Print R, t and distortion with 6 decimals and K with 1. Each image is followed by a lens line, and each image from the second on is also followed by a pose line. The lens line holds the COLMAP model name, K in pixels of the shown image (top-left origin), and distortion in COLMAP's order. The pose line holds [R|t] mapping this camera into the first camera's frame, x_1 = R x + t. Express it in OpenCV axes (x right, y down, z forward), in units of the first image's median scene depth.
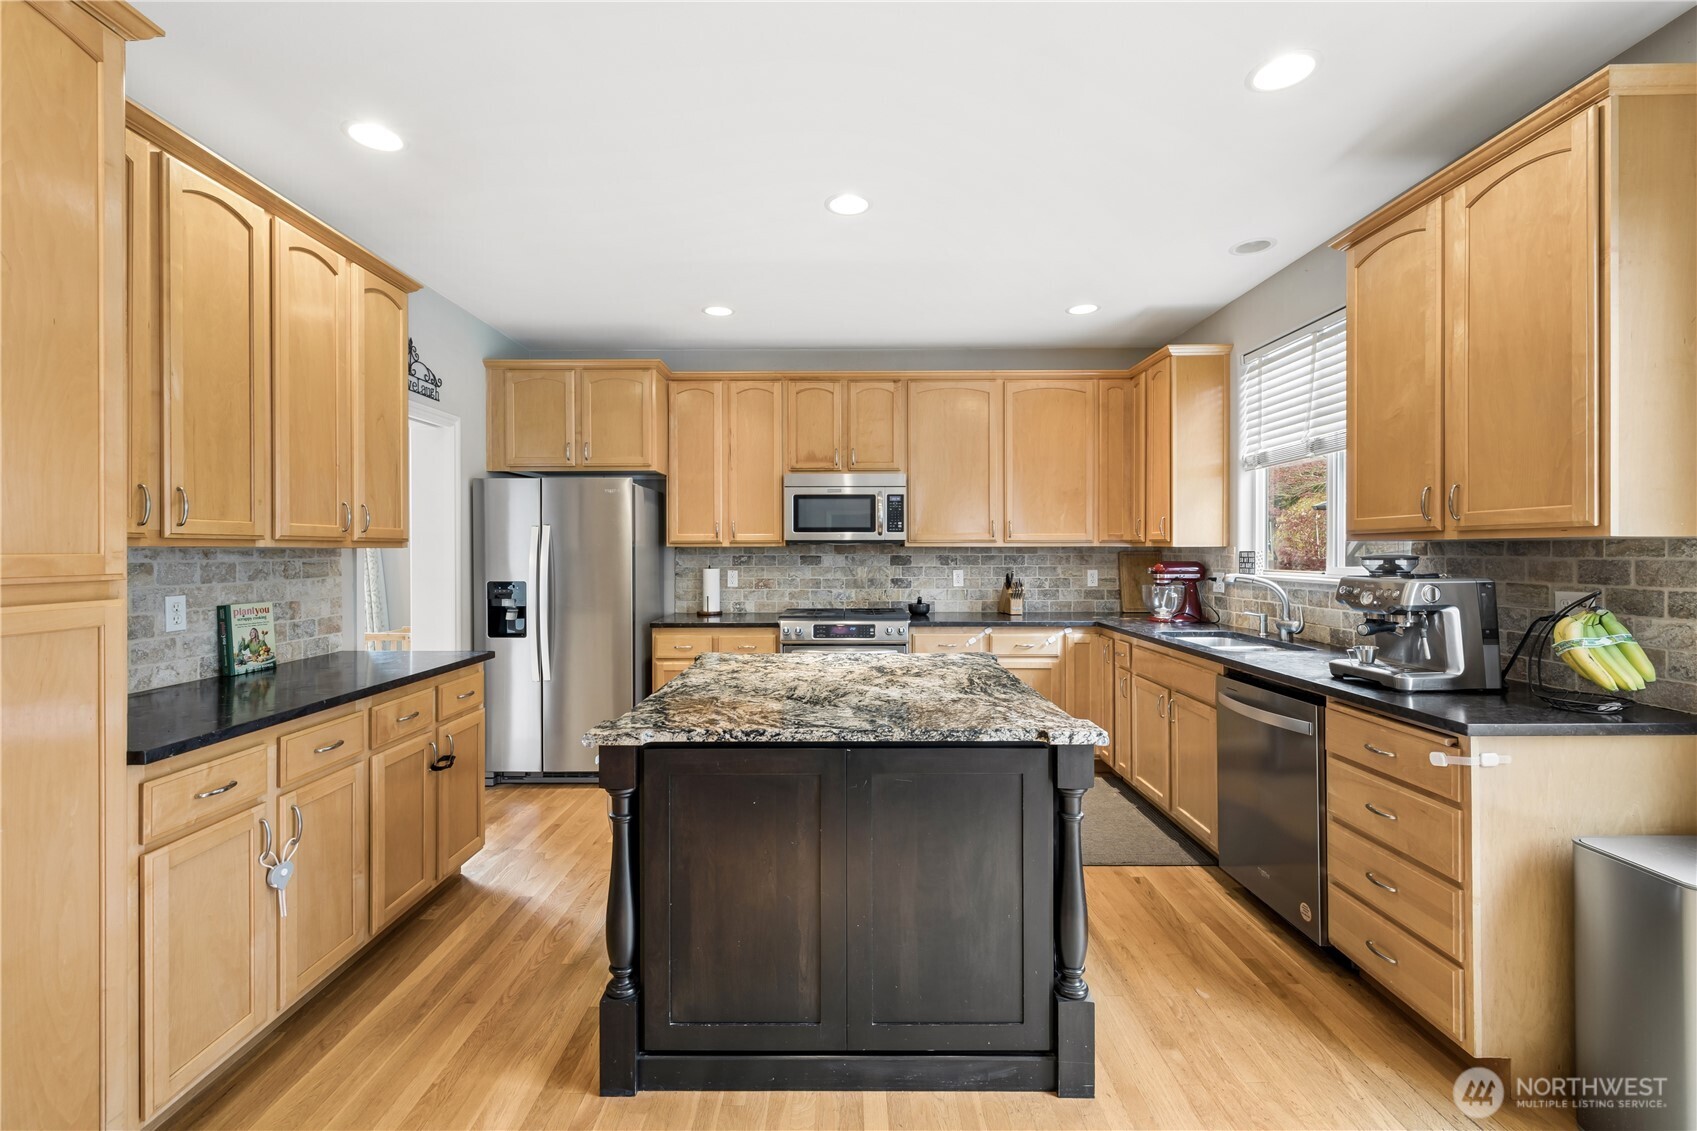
lens RADIAL K [[734.8, 0, 836.6], [0, 734.8, 554.2], [0, 0, 1]] dist [0.001351, 0.000872]
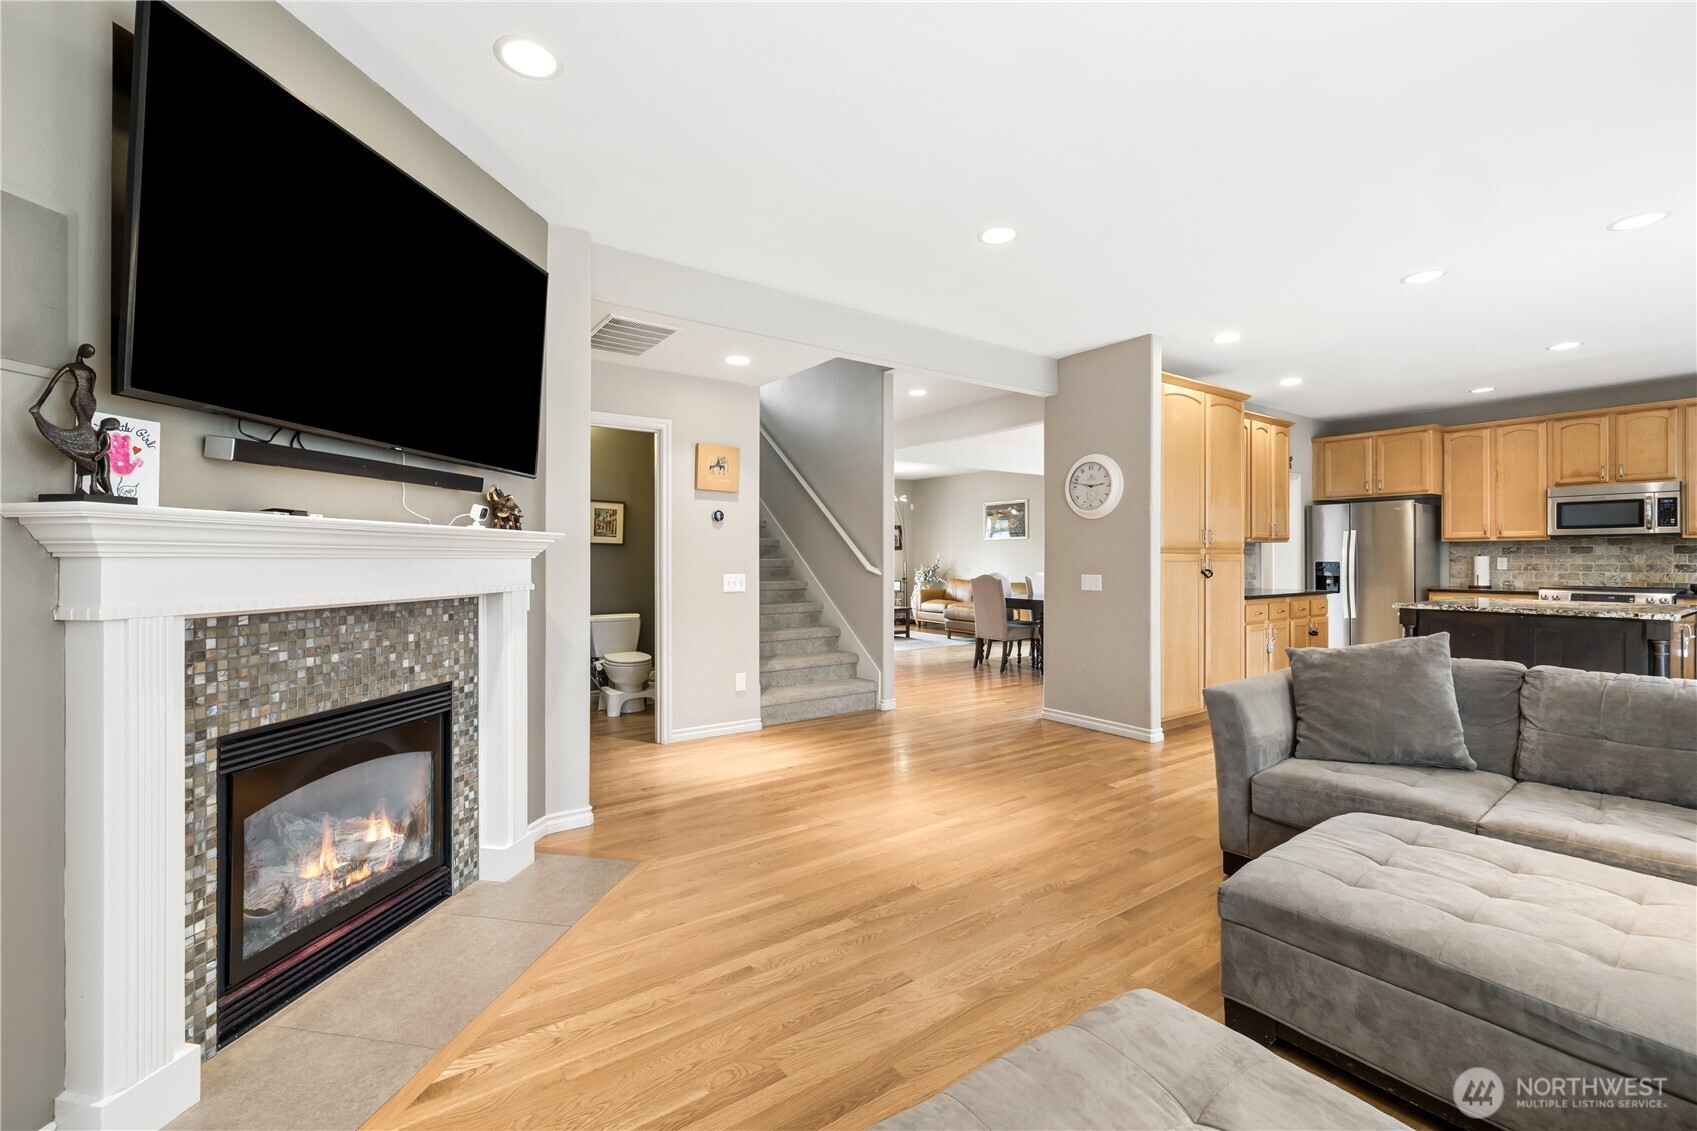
lens RADIAL K [[734.8, 0, 820.2], [0, 734.8, 559.0], [0, 0, 1]] dist [0.001351, 0.000872]
pose [[0.582982, 0.002032, -0.812482, 0.348796], [-0.002853, 0.999996, 0.000454, 0.039666], [0.812480, 0.002054, 0.582986, -1.270699]]
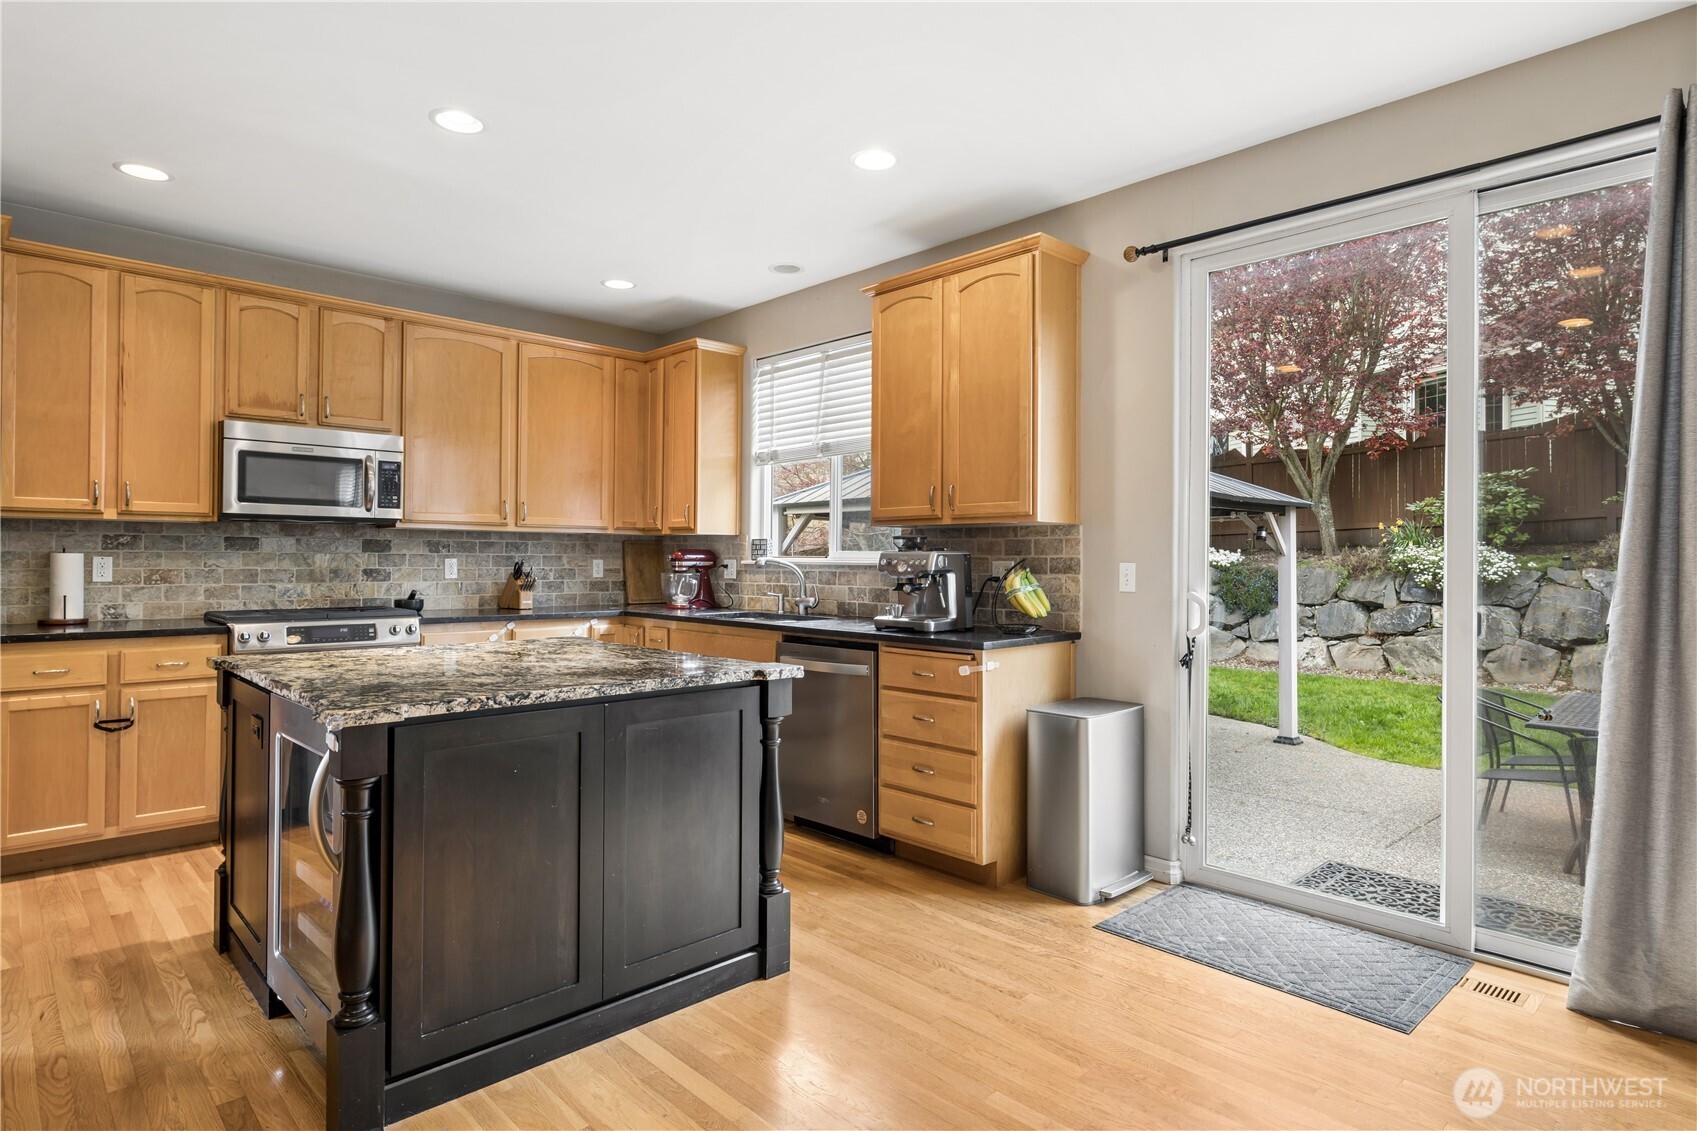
lens RADIAL K [[914.9, 0, 847.8], [0, 914.9, 558.9], [0, 0, 1]] dist [0.000705, -0.003659]
pose [[0.717513, 0.007031, 0.696510, -0.333798], [-0.004340, 0.999975, -0.005624, 0.036856], [-0.696532, 0.001013, 0.717525, -0.077324]]
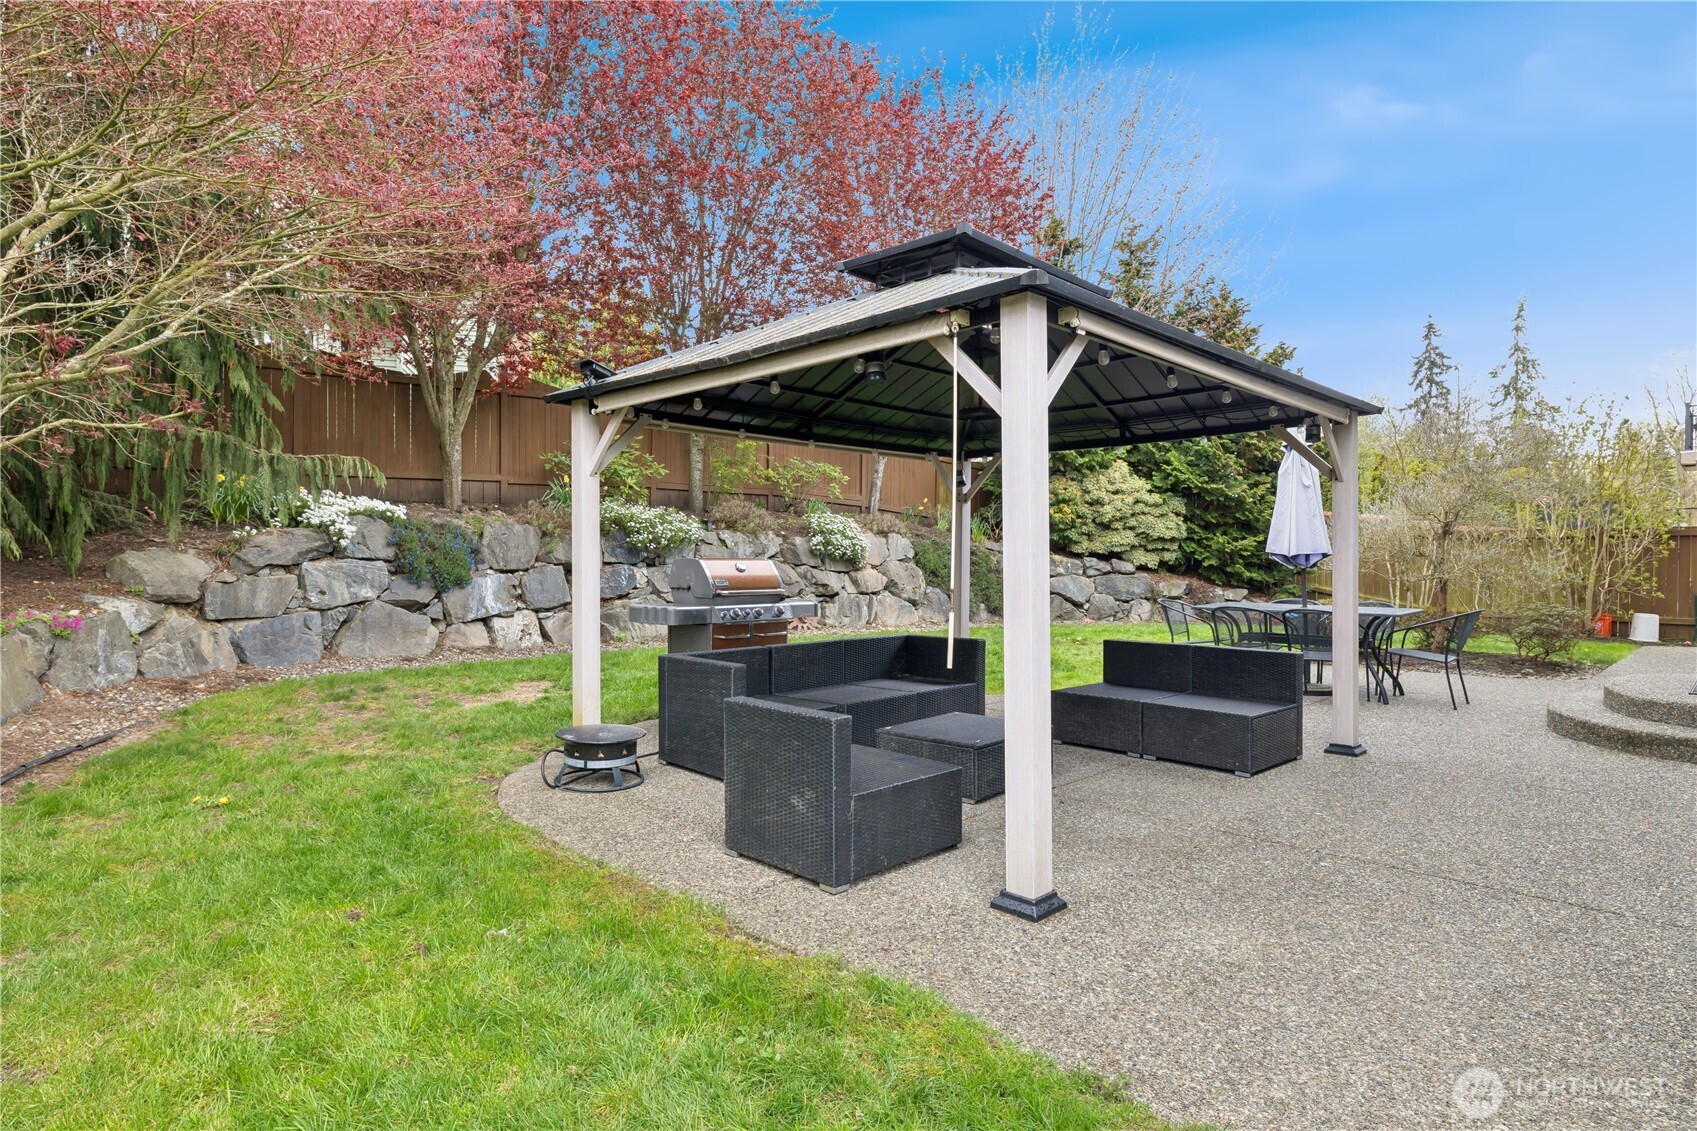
lens RADIAL K [[914.9, 0, 847.8], [0, 914.9, 563.4], [0, 0, 1]] dist [0.000705, -0.003659]
pose [[-0.703165, -0.004701, 0.711011, 0.810577], [-0.002314, 0.999988, 0.004323, 0.165285], [-0.711023, 0.001395, -0.703167, 2.796302]]
